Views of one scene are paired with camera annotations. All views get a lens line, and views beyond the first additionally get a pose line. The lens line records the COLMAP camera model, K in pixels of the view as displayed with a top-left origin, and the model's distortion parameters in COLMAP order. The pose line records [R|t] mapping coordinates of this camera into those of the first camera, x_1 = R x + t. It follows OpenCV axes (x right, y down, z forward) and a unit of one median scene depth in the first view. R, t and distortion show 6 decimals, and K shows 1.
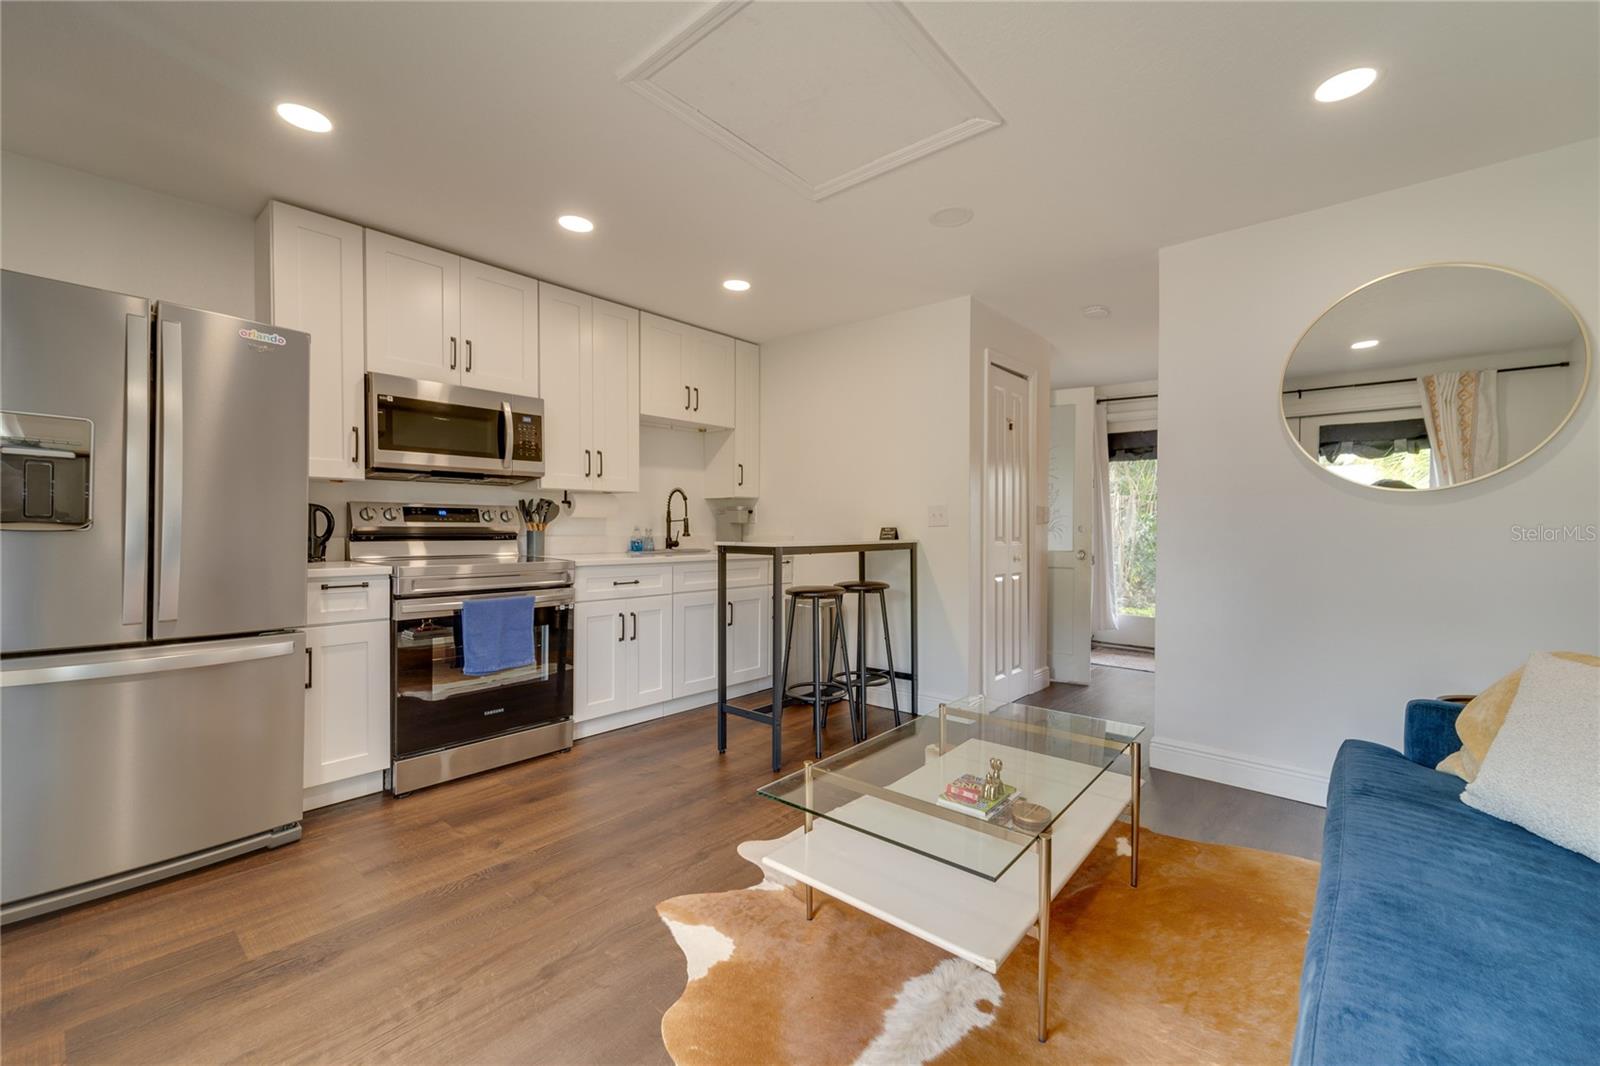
lens RADIAL K [[638.1, 0, 801.6], [0, 638.1, 535.7], [0, 0, 1]] dist [0.013944, -0.002430]
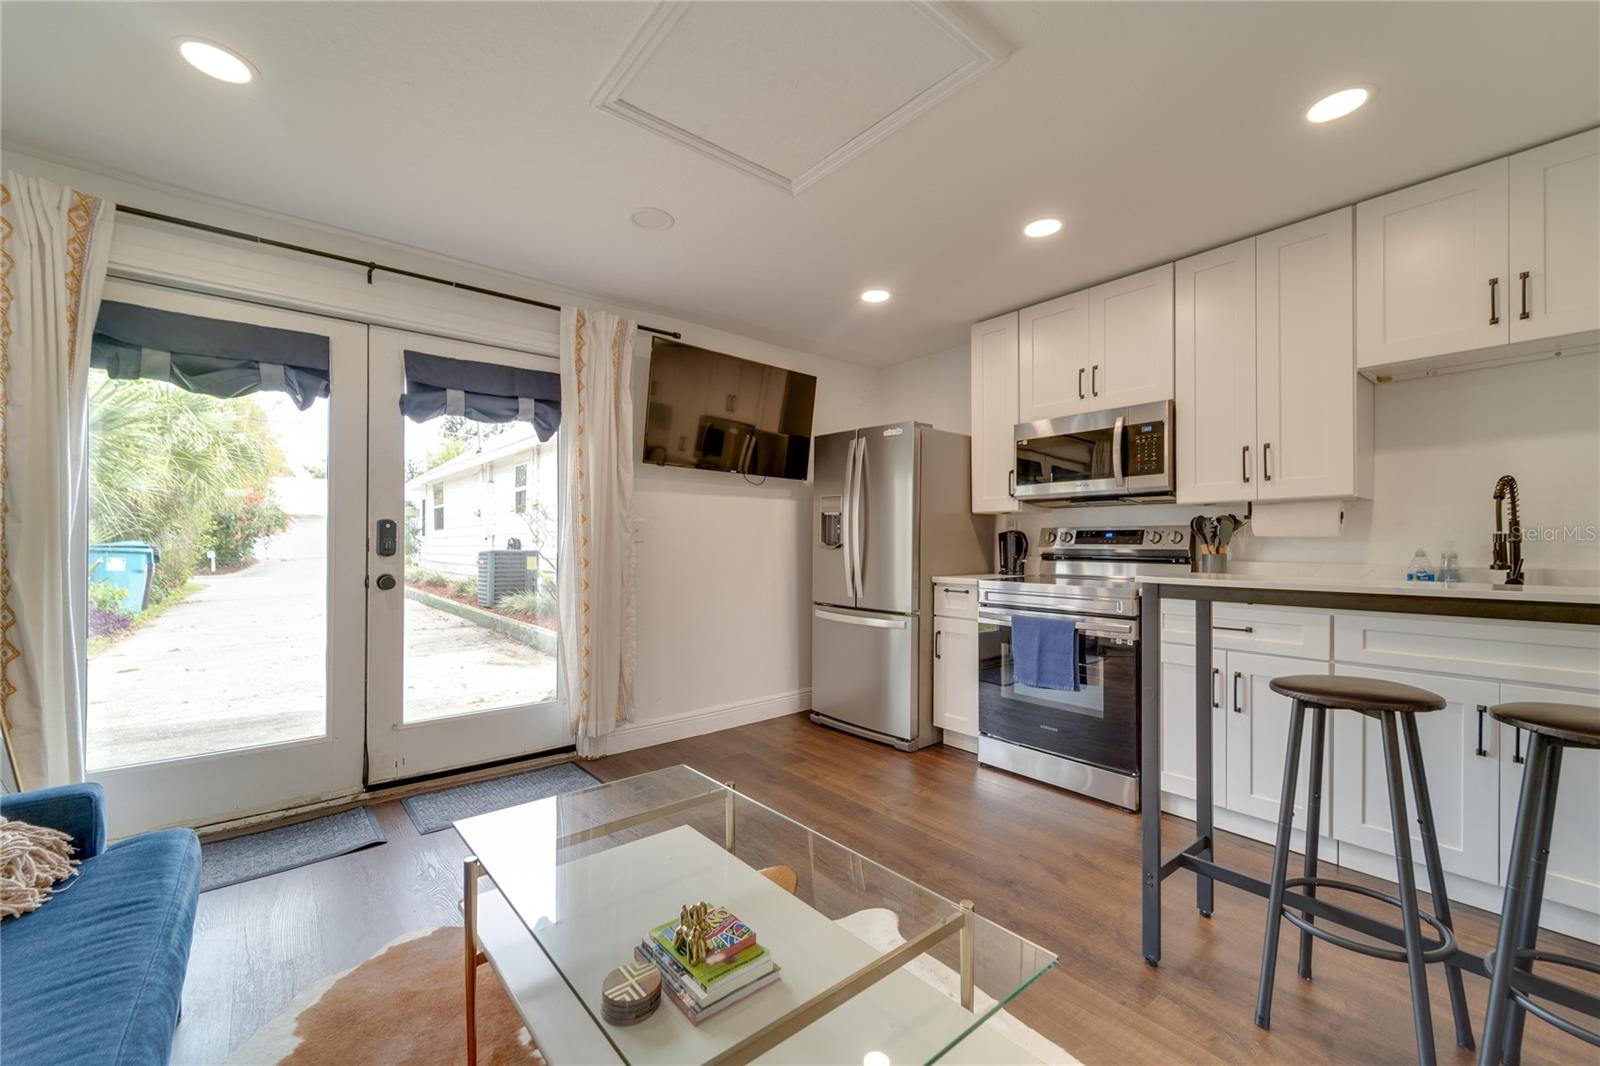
lens RADIAL K [[638.1, 0, 799.3], [0, 638.1, 545.9], [0, 0, 1]] dist [0.013944, -0.002430]
pose [[-0.146268, -0.009625, -0.989198, 0.566801], [-0.018537, 0.999804, -0.006987, -0.002738], [0.989071, 0.017315, -0.146418, 0.706832]]
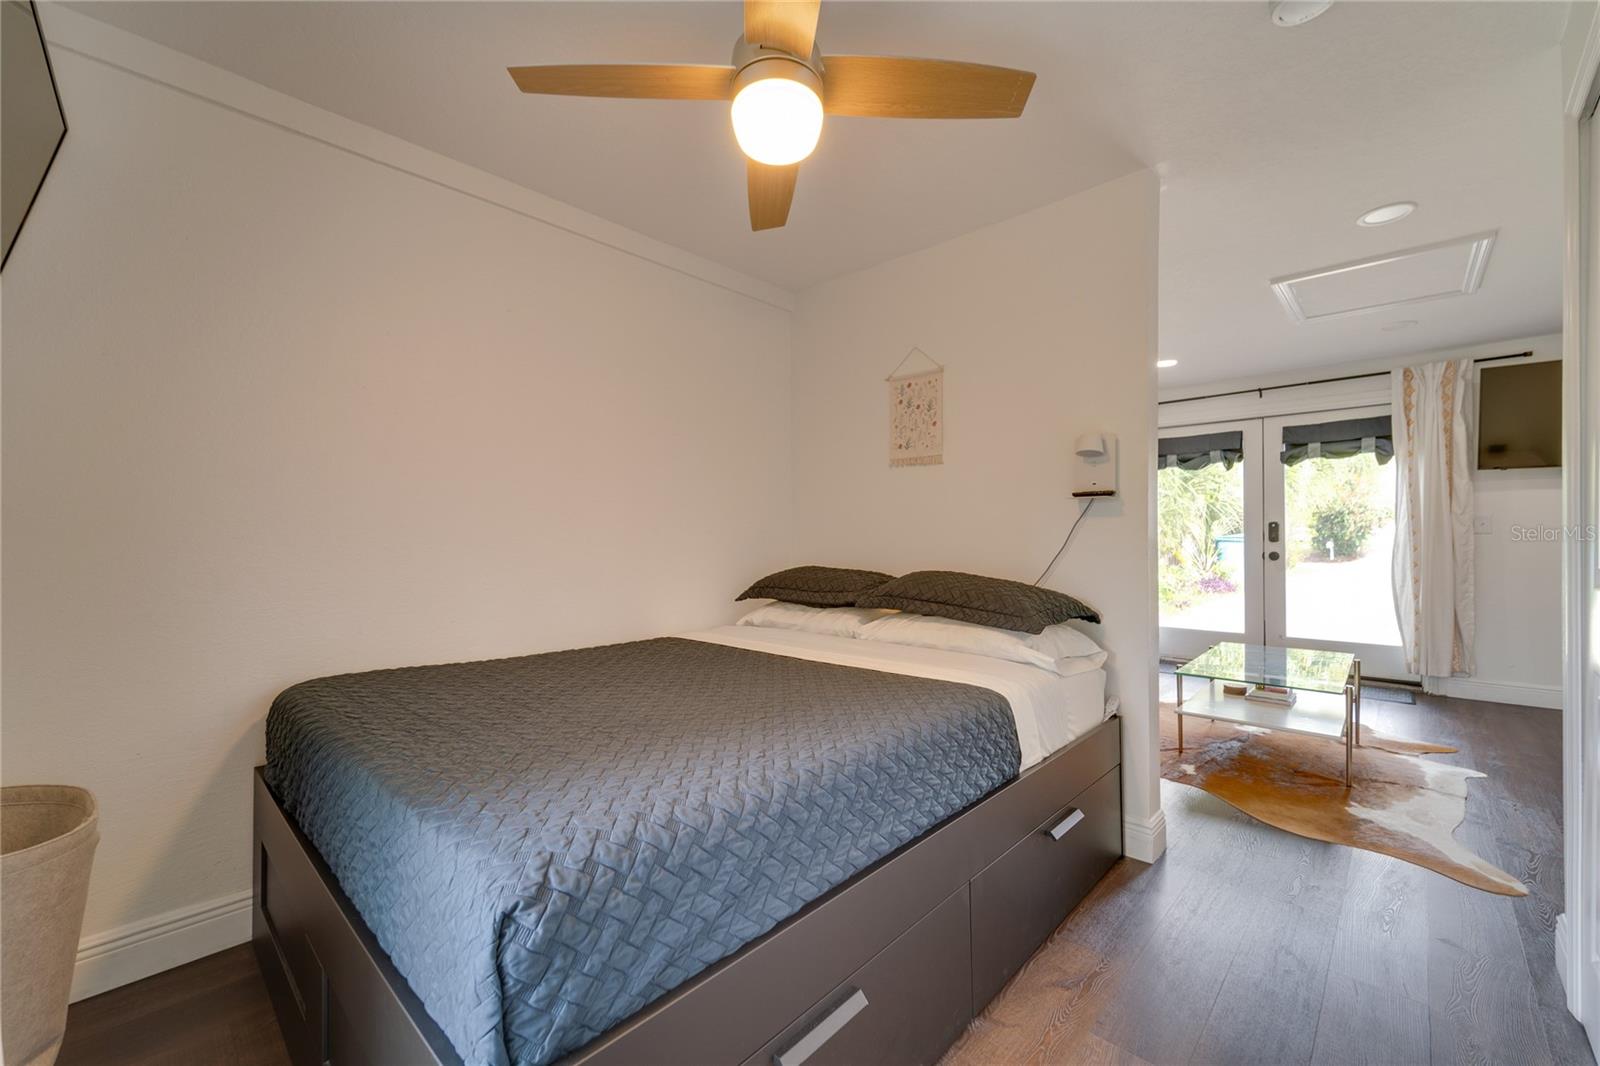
lens RADIAL K [[638.1, 0, 798.2], [0, 638.1, 535.2], [0, 0, 1]] dist [0.013944, -0.002430]
pose [[-0.999414, -0.006903, 0.033540, 1.065796], [-0.006513, 0.999910, 0.011714, -0.016488], [-0.033618, 0.011489, -0.999369, 2.083057]]
